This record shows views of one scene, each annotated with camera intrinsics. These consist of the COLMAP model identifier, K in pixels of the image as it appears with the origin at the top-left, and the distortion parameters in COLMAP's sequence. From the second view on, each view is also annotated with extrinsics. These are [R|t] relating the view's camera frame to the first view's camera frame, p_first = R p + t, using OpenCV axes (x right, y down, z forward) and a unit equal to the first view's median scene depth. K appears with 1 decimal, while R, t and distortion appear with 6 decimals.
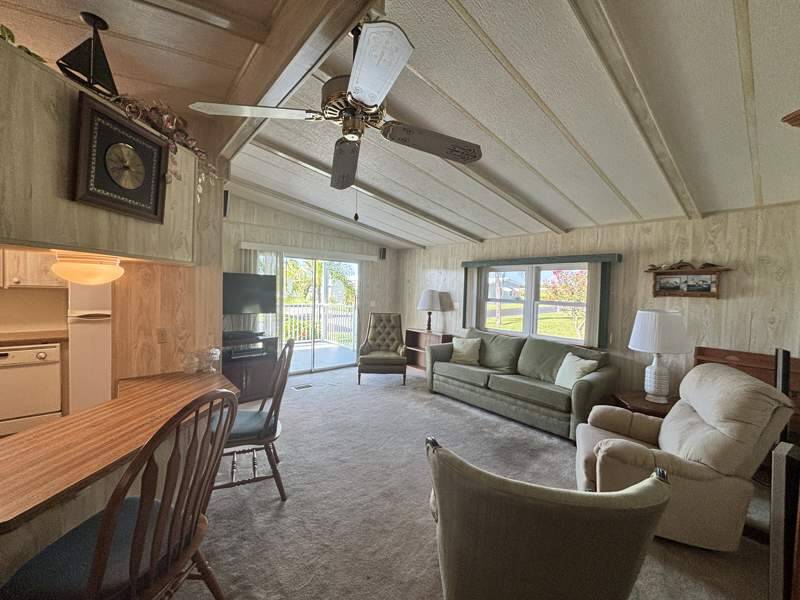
lens RADIAL K [[322.0, 0, 399.3], [0, 322.0, 299.2], [0, 0, 1]] dist [0.000026, -0.000419]
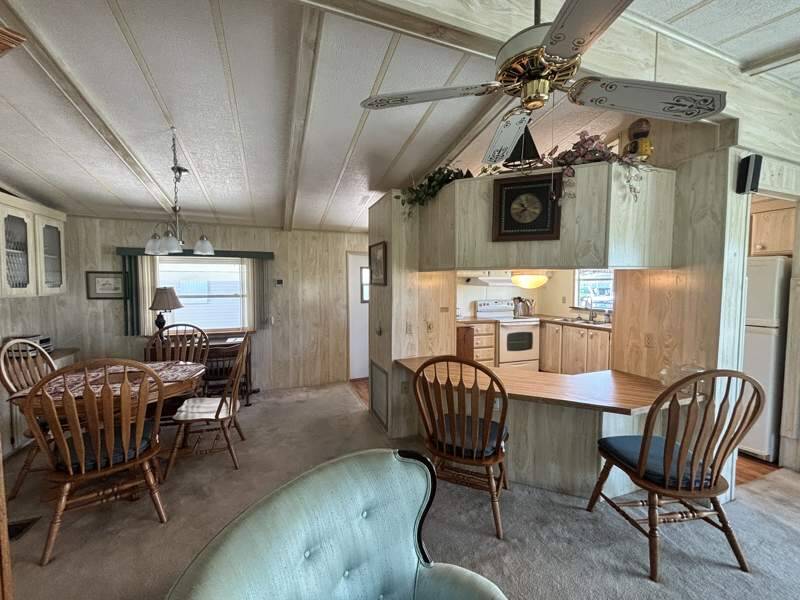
lens RADIAL K [[329.2, 0, 396.6], [0, 329.2, 298.1], [0, 0, 1]] dist [0.001495, -0.000023]
pose [[-0.343764, 0.013089, -0.938965, 0.481112], [-0.044174, 0.998571, 0.030092, -0.011424], [0.938017, 0.051822, -0.342694, 0.603185]]
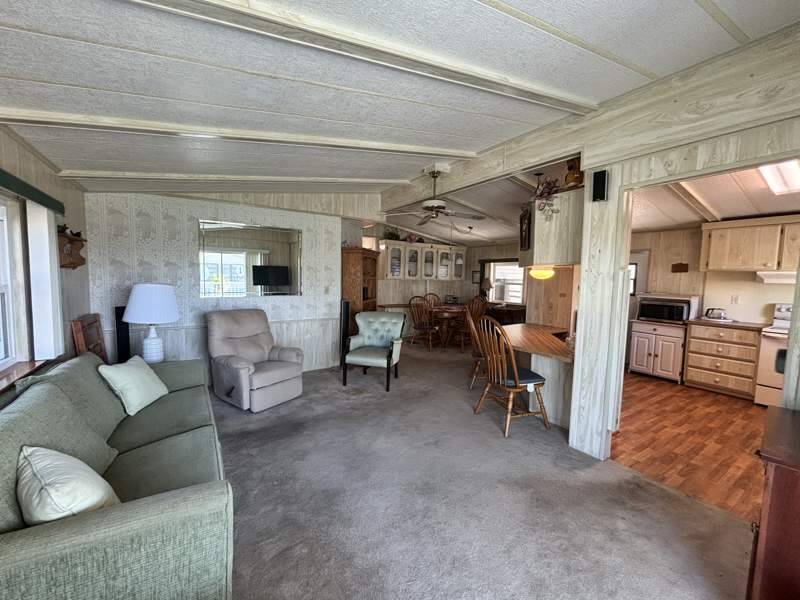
lens RADIAL K [[322.7, 0, 396.0], [0, 322.7, 300.3], [0, 0, 1]] dist [-0.000240, -0.000593]
pose [[-0.989363, -0.057615, 0.133568, -0.135097], [-0.042575, 0.992700, 0.112847, -0.069976], [-0.139095, 0.105960, -0.984594, 2.226867]]
